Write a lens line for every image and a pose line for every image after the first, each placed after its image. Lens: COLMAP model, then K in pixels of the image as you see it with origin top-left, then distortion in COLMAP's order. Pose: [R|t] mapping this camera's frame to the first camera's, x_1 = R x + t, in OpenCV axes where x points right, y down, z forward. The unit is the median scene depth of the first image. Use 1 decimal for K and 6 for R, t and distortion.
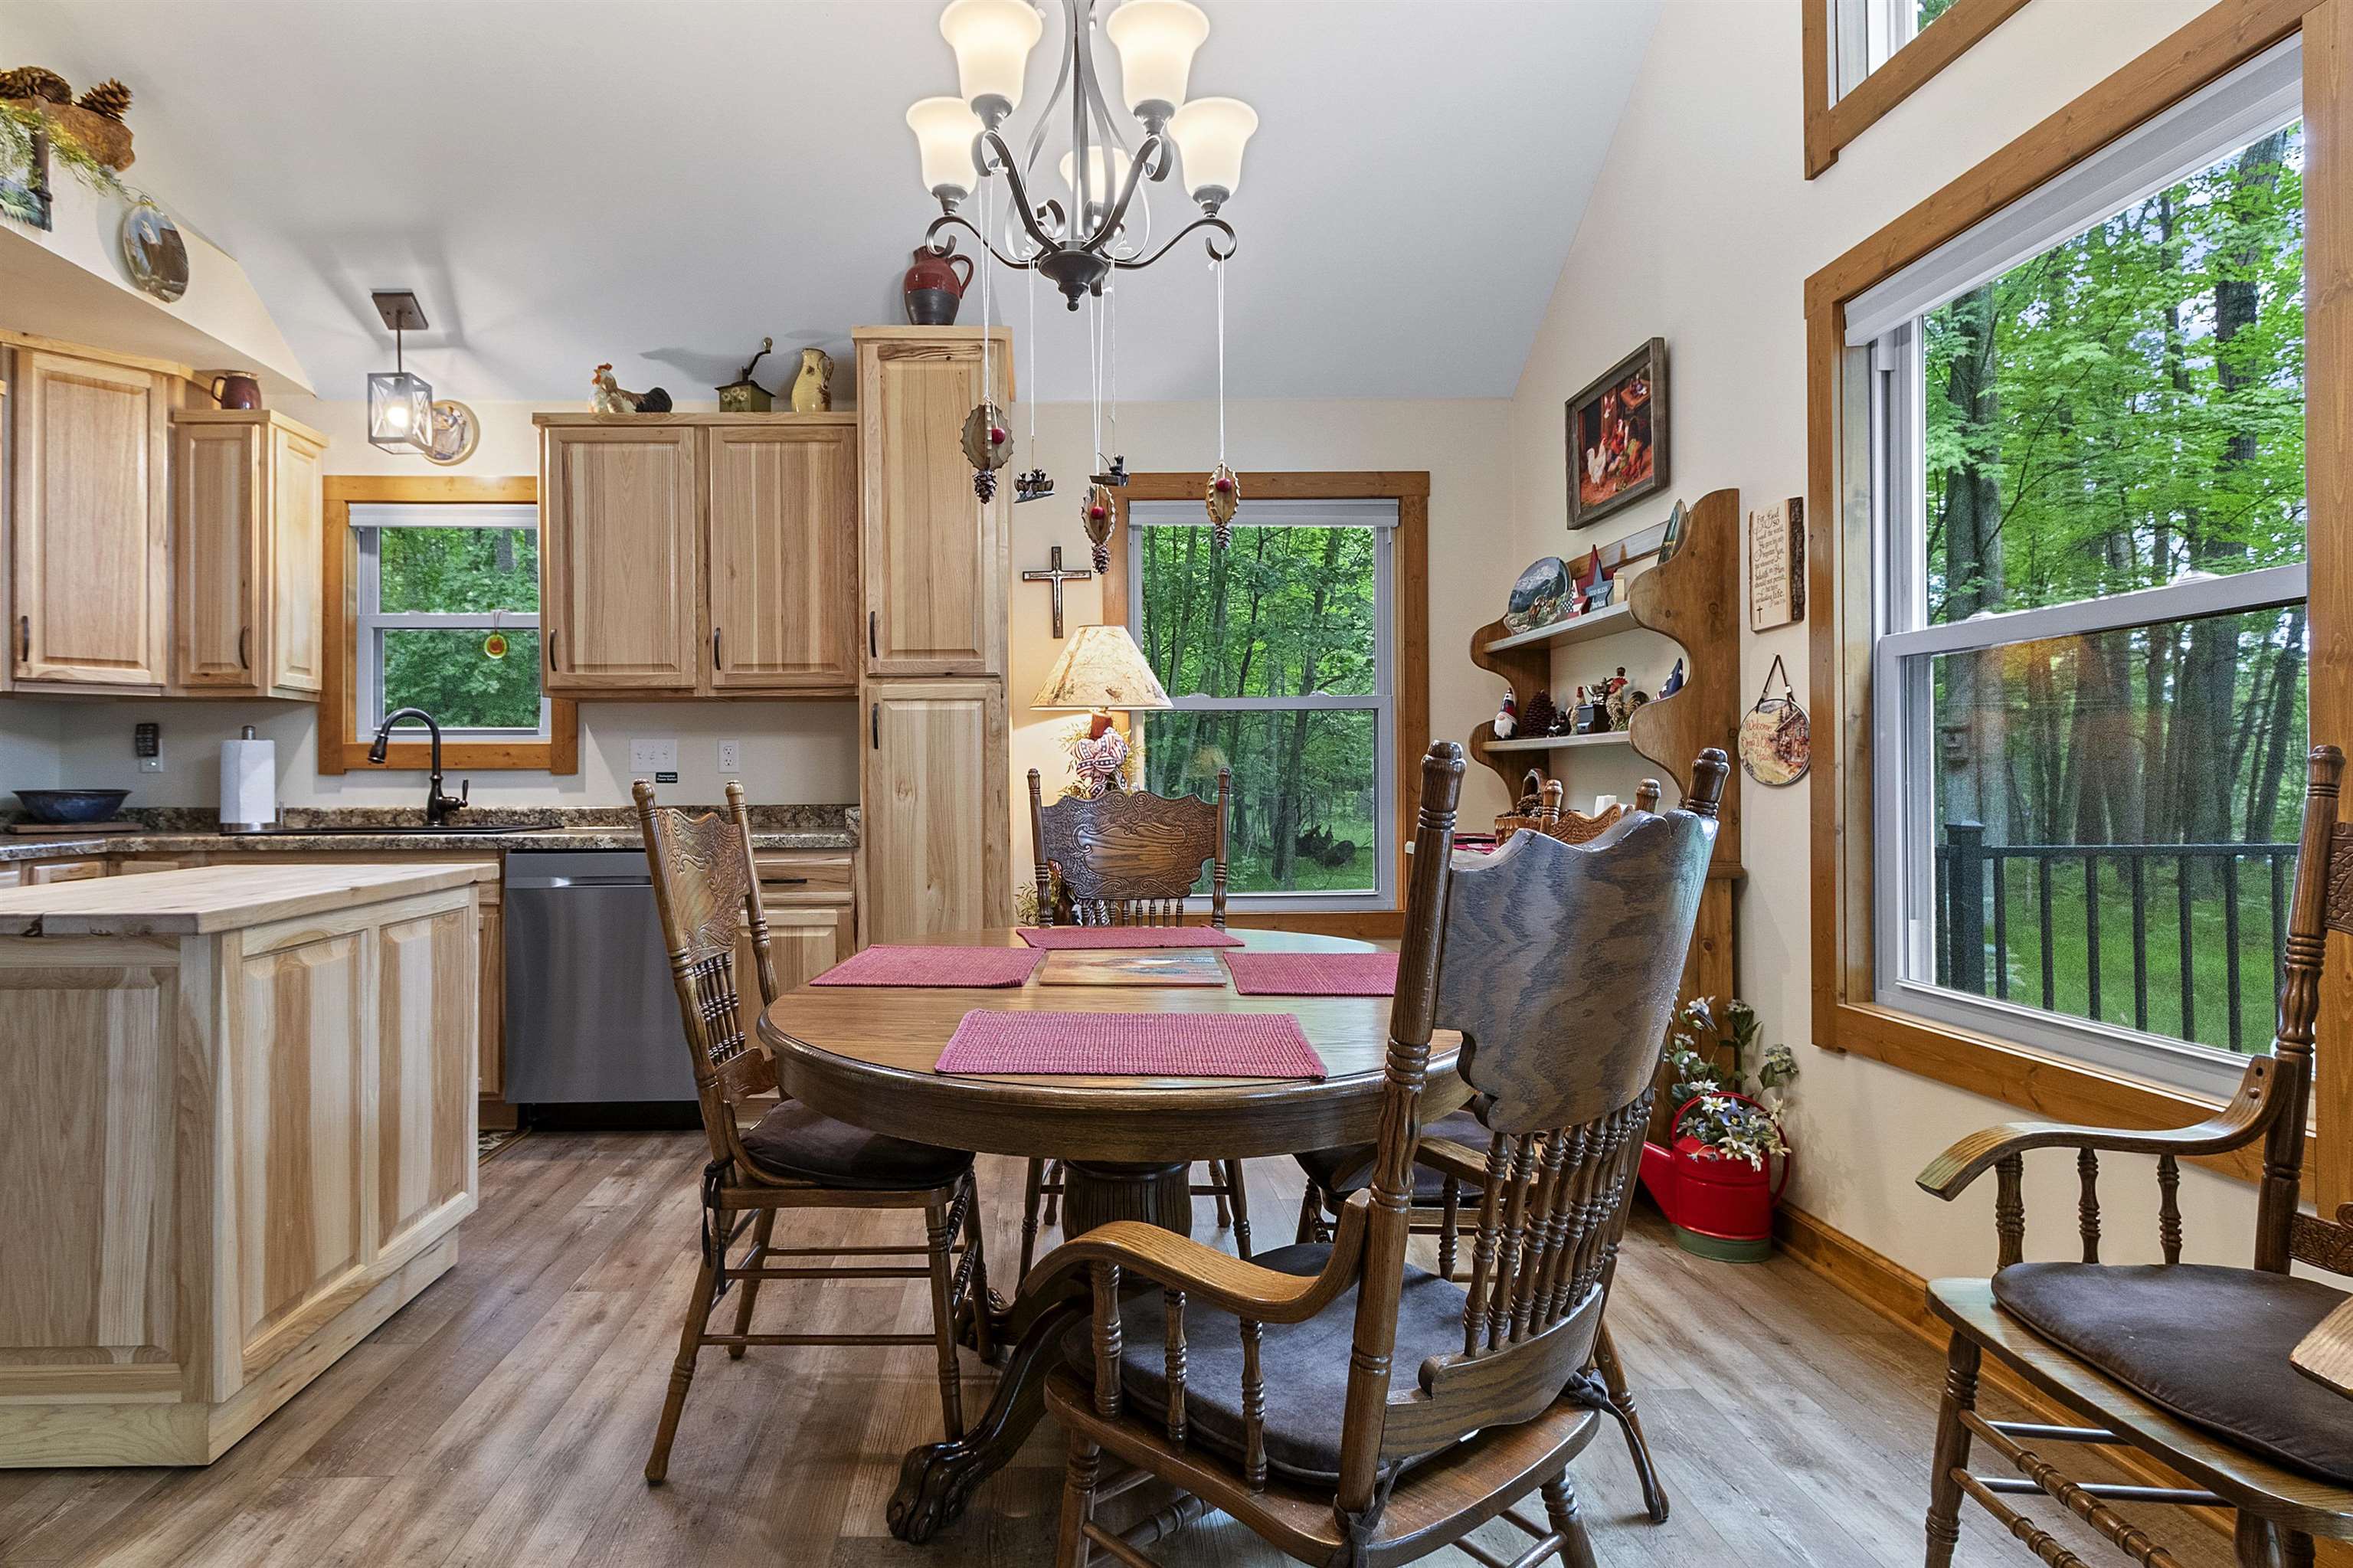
lens RADIAL K [[1242.6, 0, 1076.6], [0, 1242.6, 774.8], [0, 0, 1]] dist [0.001555, -0.002966]
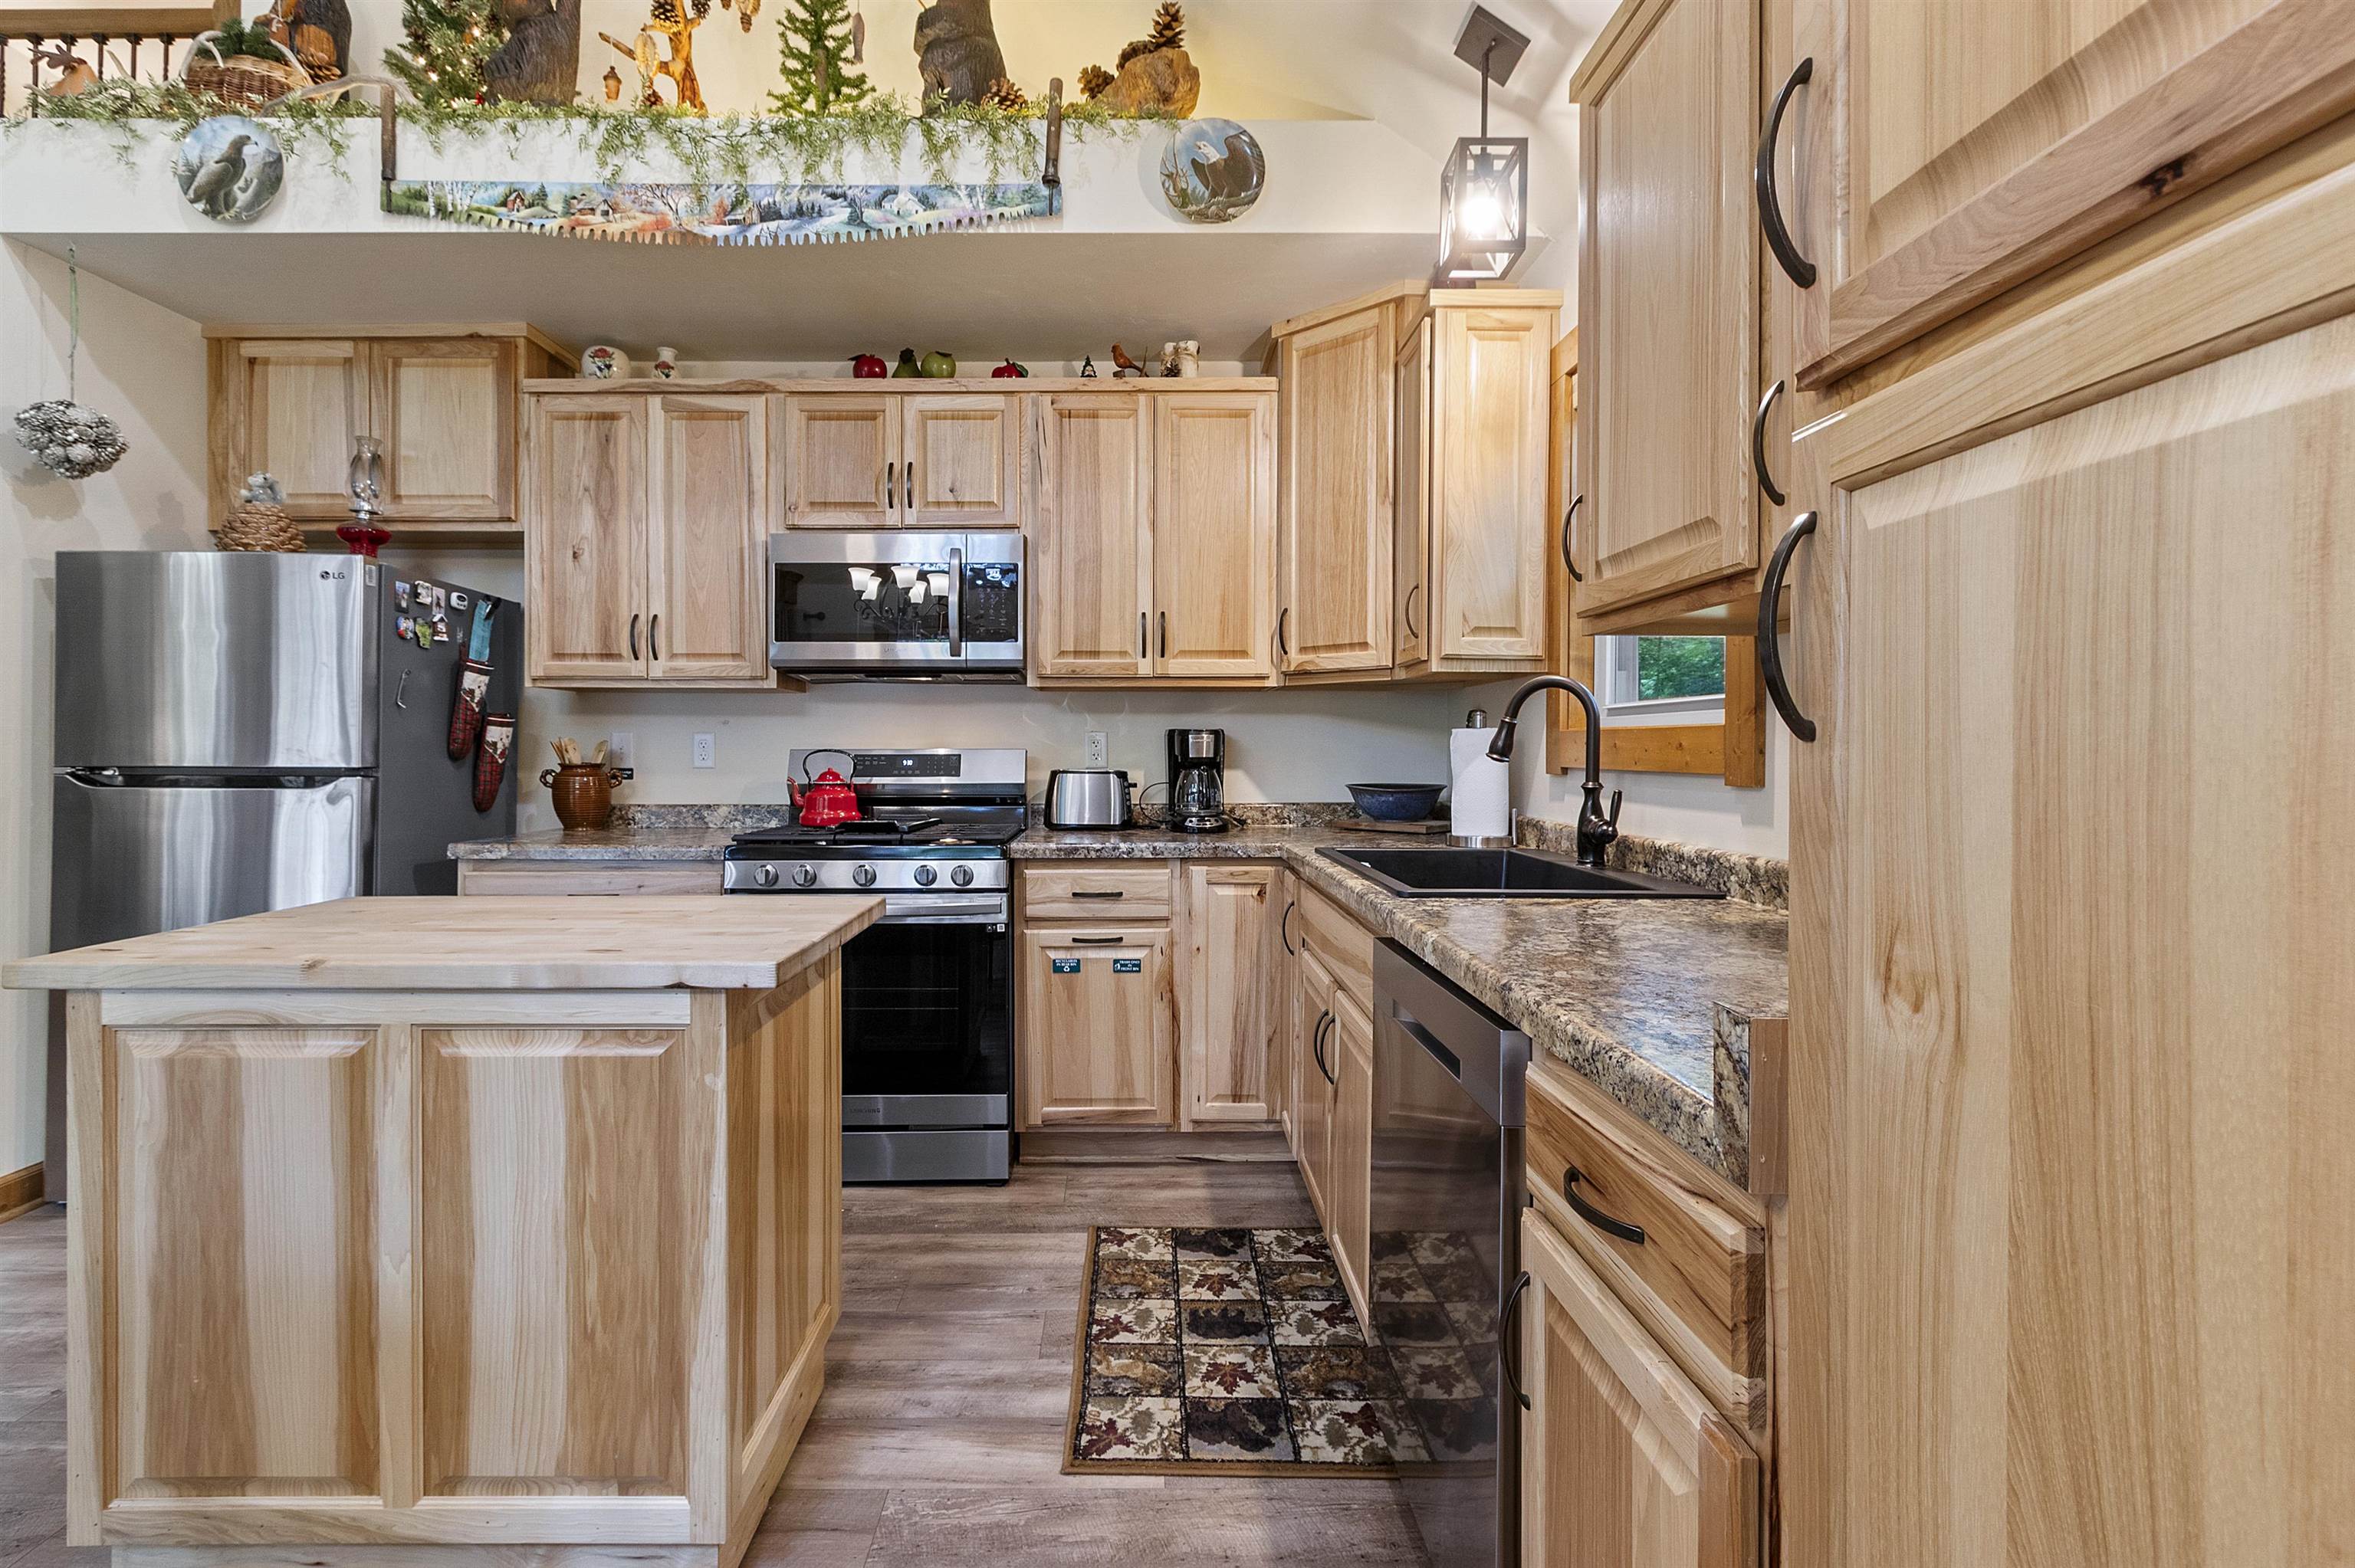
lens RADIAL K [[1096.8, 0, 1139.6], [0, 1096.8, 757.5], [0, 0, 1]] dist [-0.005778, 0.001282]
pose [[-0.017455, 0.012032, -0.999775, 0.021100], [0.001889, 0.999926, 0.012000, -0.020304], [0.999846, -0.001680, -0.017476, 0.874737]]
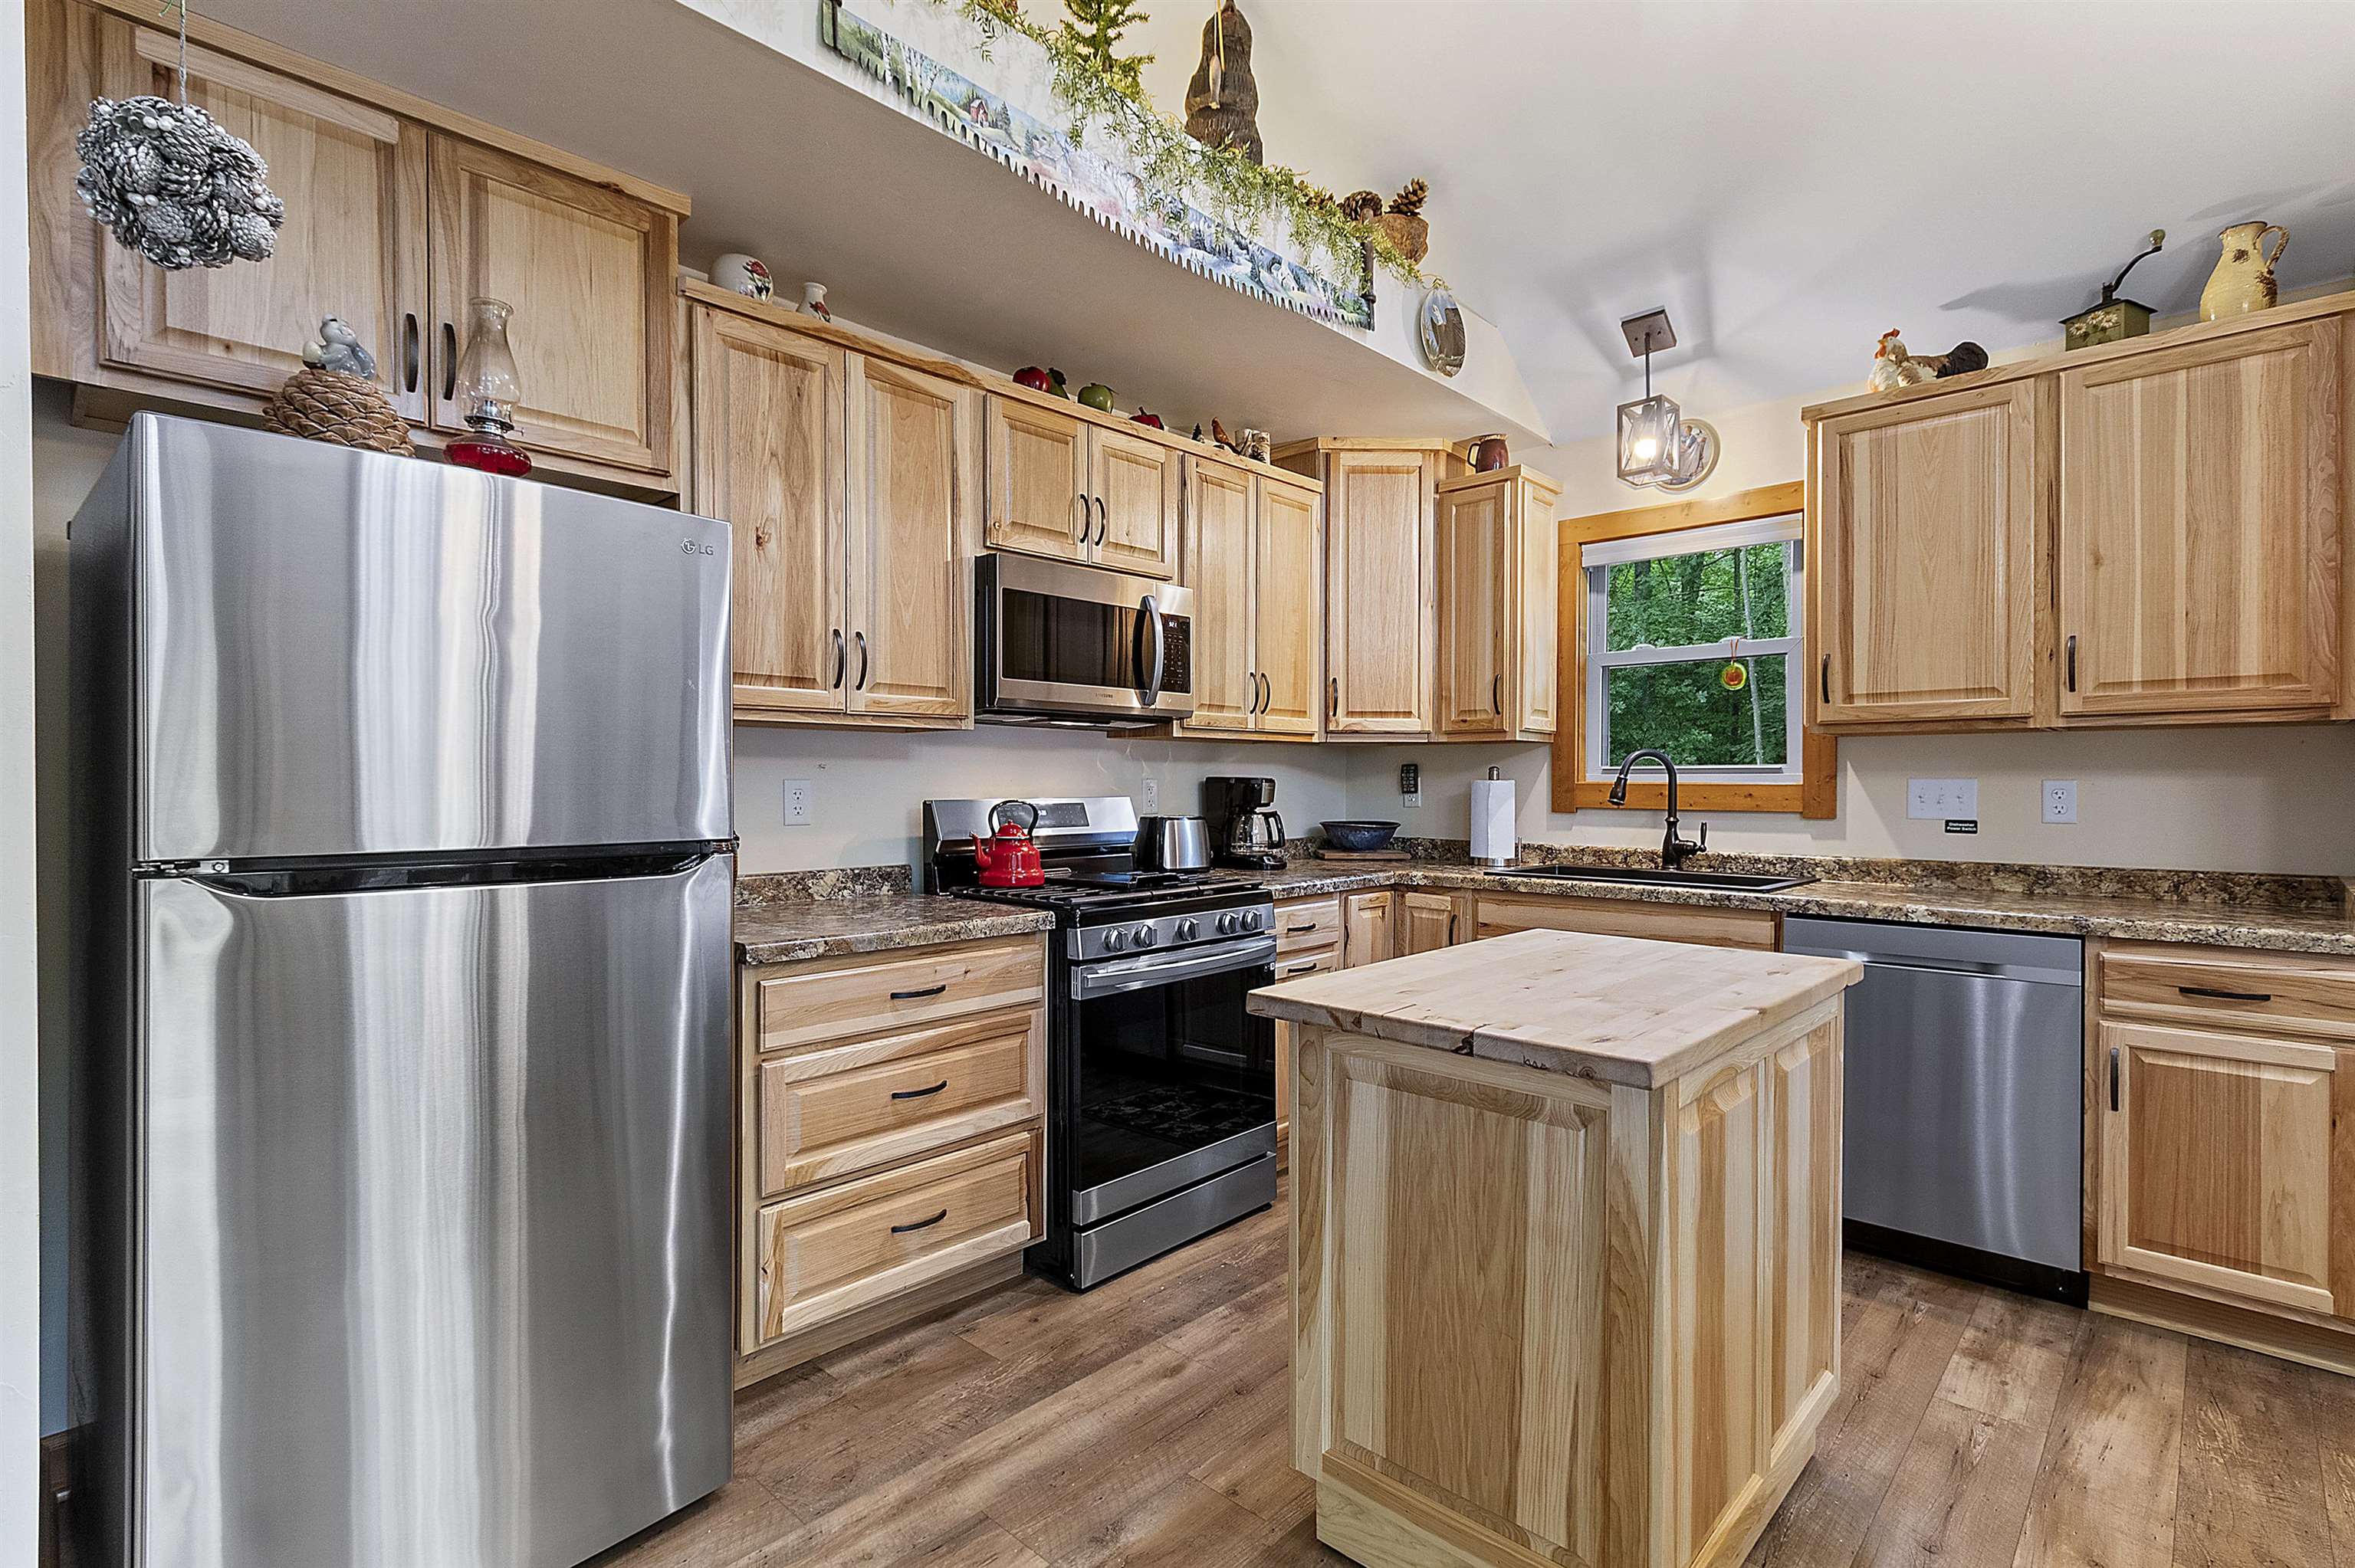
lens RADIAL K [[1096.8, 0, 1159.3], [0, 1096.8, 790.8], [0, 0, 1]] dist [-0.005778, 0.001282]
pose [[0.702125, 0.011140, -0.711966, -0.214916], [-0.001668, 0.999901, 0.014000, -0.034368], [0.712051, -0.008642, 0.702074, 0.145137]]
